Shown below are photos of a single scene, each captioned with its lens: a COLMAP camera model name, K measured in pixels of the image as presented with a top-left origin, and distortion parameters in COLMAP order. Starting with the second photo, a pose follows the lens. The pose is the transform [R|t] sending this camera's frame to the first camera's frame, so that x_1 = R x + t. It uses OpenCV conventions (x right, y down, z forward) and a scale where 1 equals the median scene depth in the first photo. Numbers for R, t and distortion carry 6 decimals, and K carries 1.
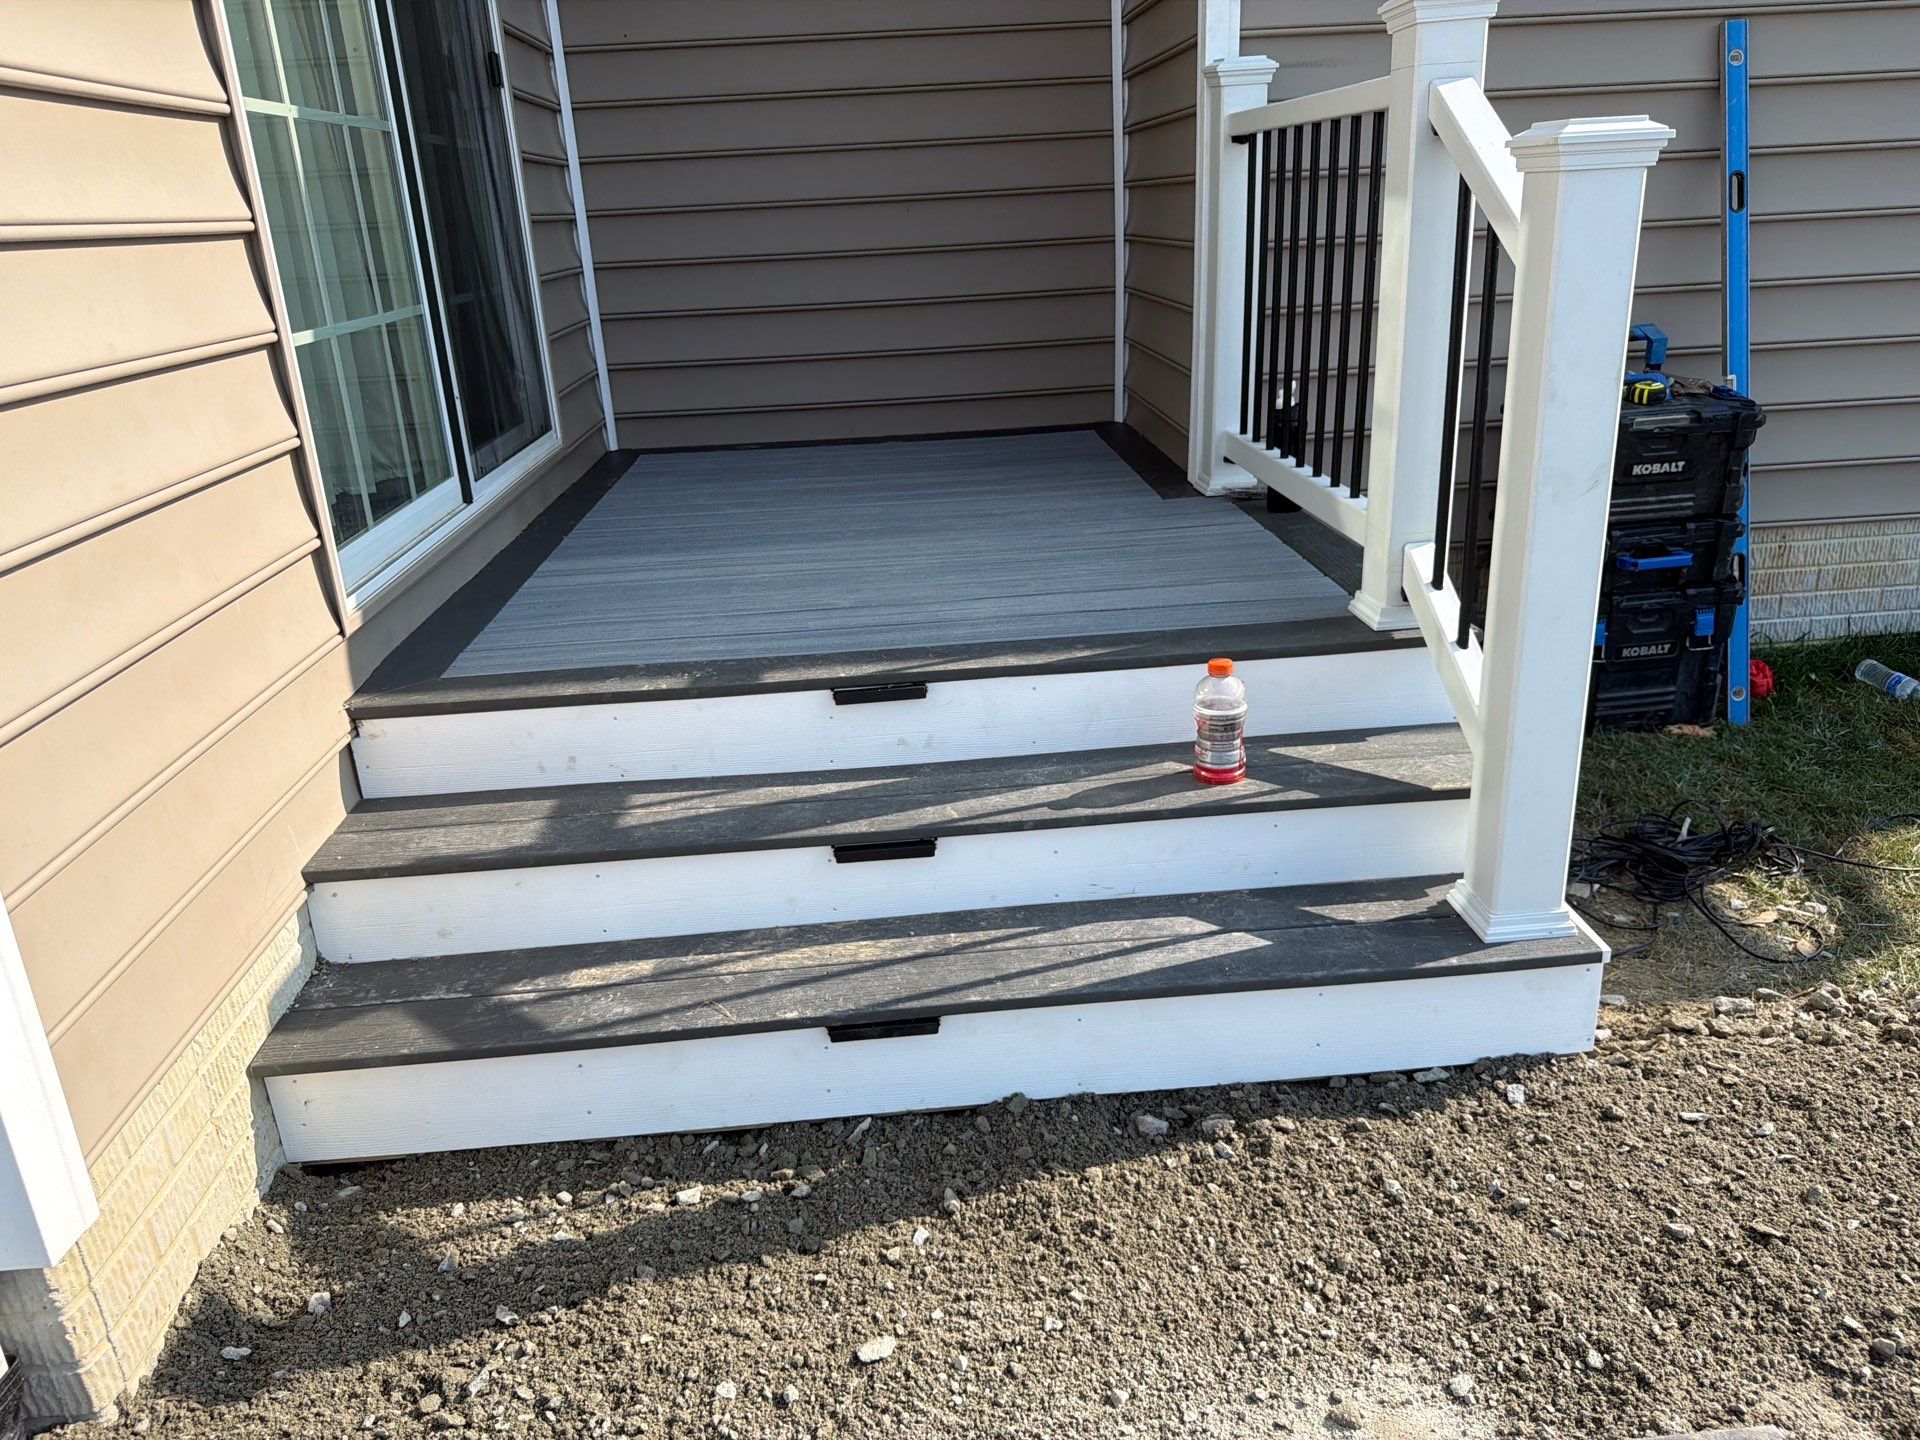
lens RADIAL K [[1381.5, 0, 949.2], [0, 1381.5, 717.9], [0, 0, 1]] dist [0.005236, -0.015484]
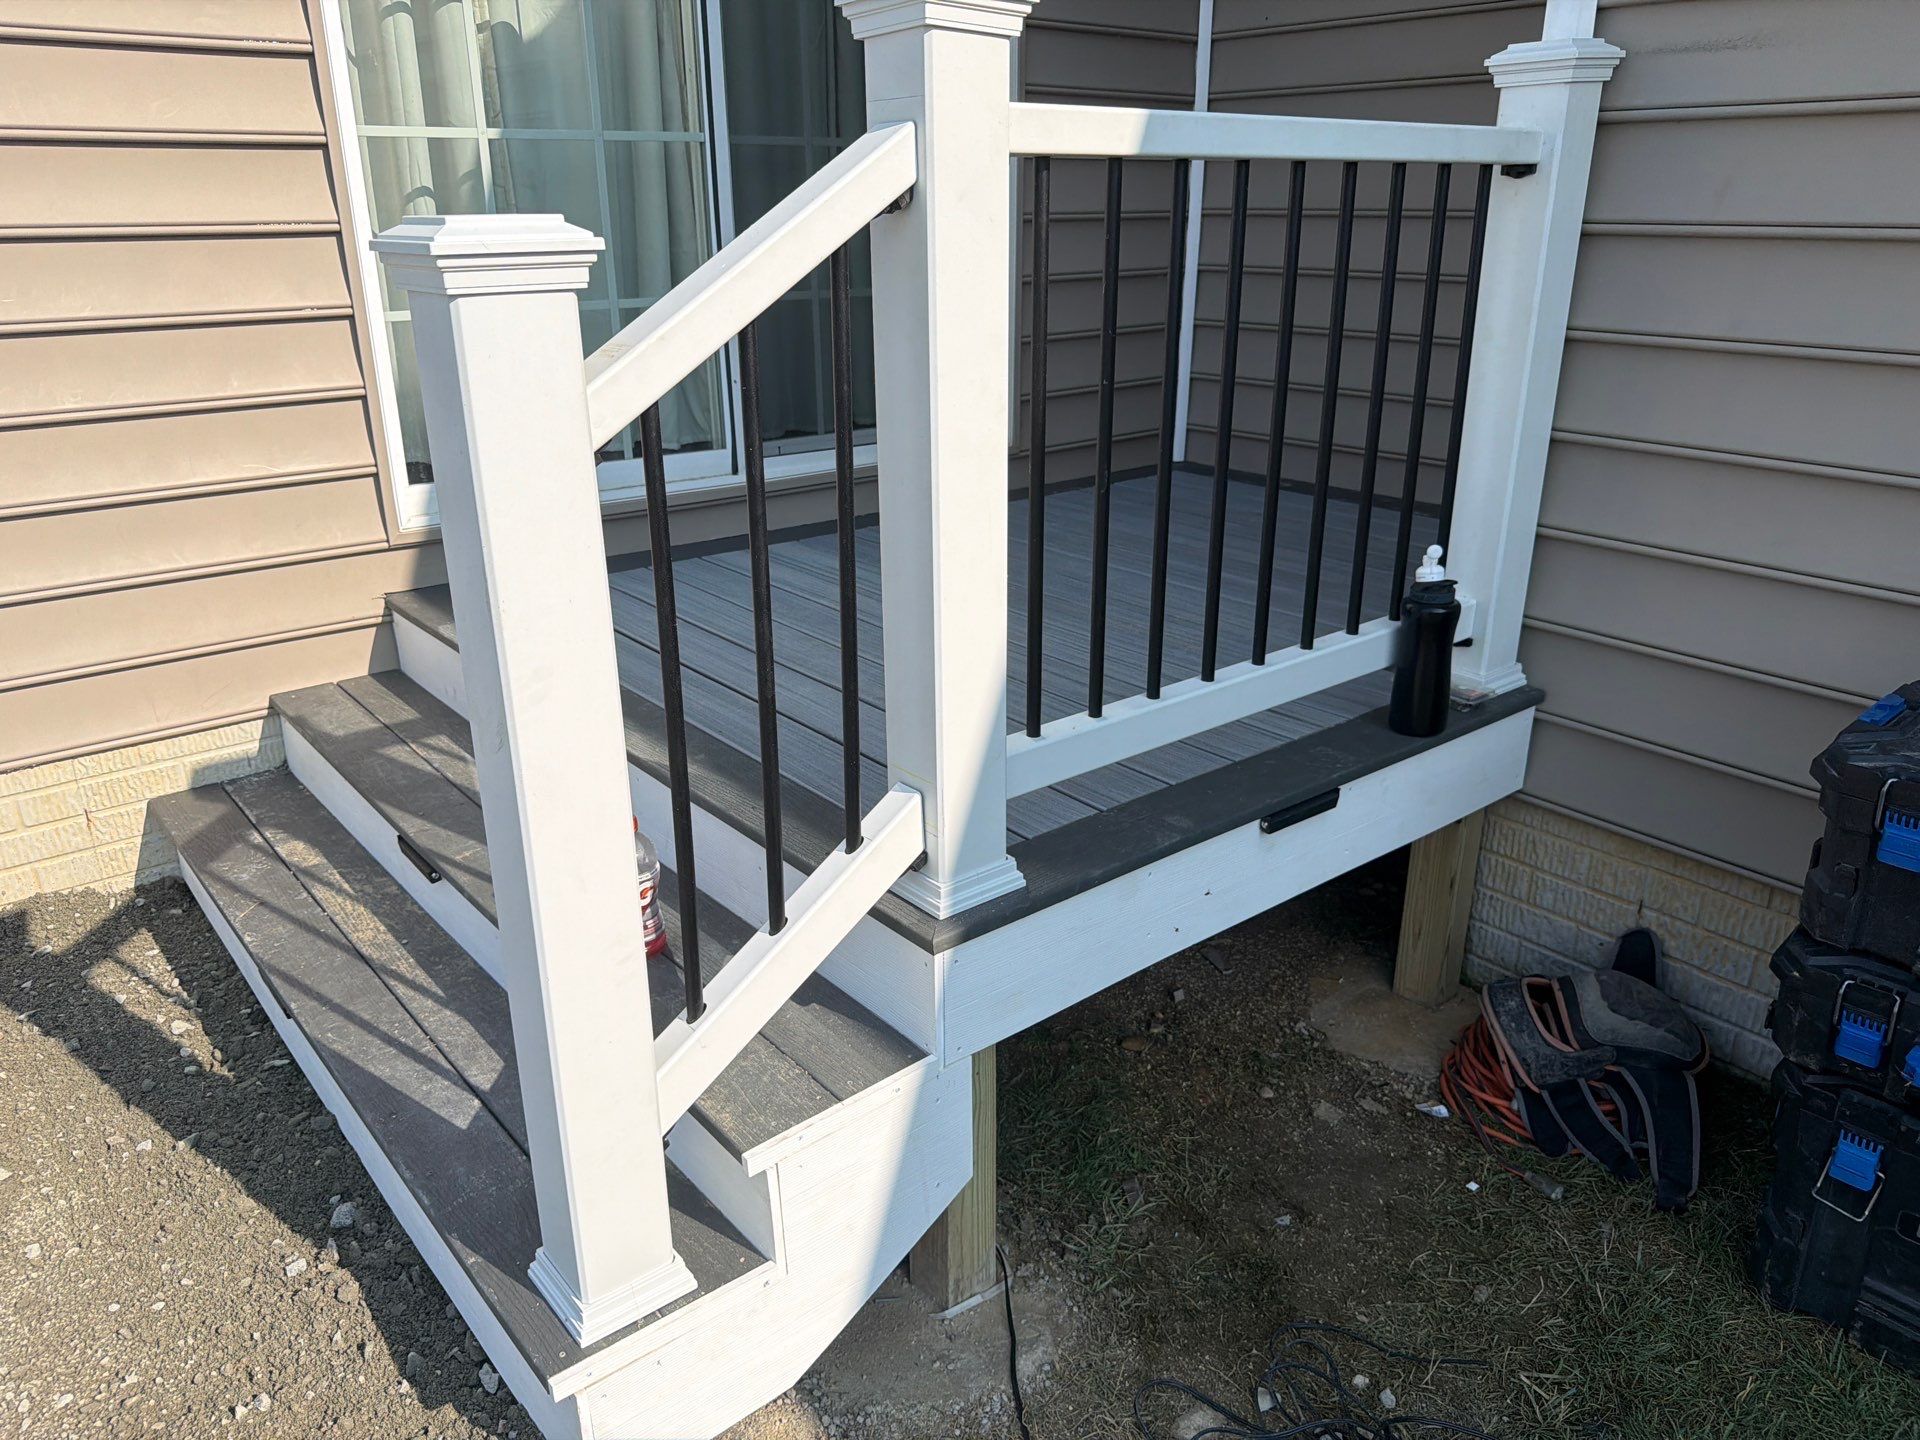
lens RADIAL K [[1381.5, 0, 949.2], [0, 1381.5, 717.9], [0, 0, 1]] dist [0.005236, -0.015484]
pose [[0.567850, 0.333393, -0.752592, 0.949700], [-0.309485, 0.933692, 0.180105, -0.321659], [0.762735, 0.130644, 0.633378, 0.638286]]
